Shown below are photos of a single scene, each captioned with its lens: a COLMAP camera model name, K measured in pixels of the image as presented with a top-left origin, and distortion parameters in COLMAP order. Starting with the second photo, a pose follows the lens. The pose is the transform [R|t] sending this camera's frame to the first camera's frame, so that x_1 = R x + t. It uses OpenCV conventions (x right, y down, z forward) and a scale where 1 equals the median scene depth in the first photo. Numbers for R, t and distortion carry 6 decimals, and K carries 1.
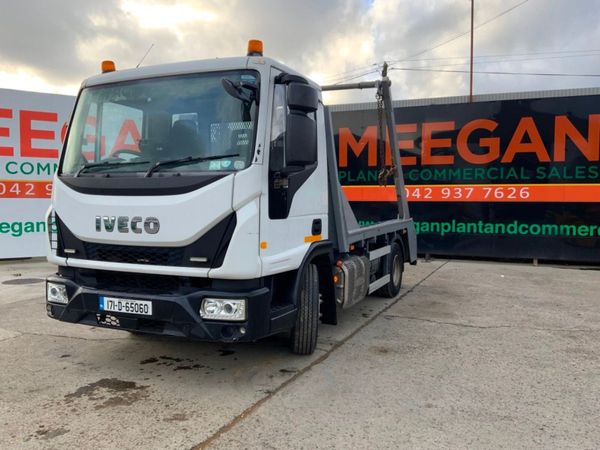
lens RADIAL K [[496.4, 0, 300.0], [0, 496.4, 225.0], [0, 0, 1]] dist [0.086139, -0.178663]
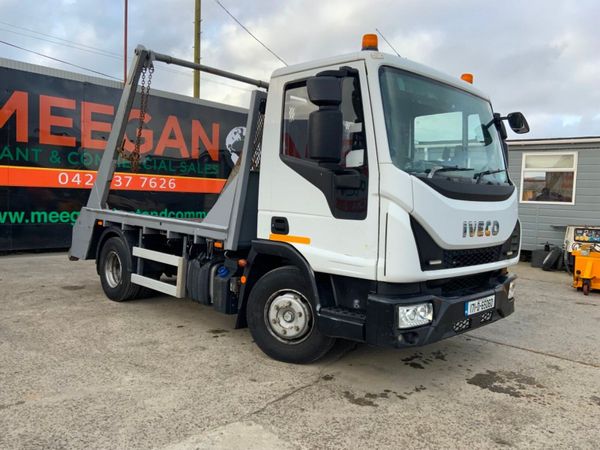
lens RADIAL K [[496.4, 0, 300.0], [0, 496.4, 225.0], [0, 0, 1]] dist [0.086139, -0.178663]
pose [[0.357149, -0.047866, 0.932820, -0.728934], [0.011152, 0.998833, 0.046984, -0.030900], [-0.933981, -0.006378, 0.357266, 0.486240]]
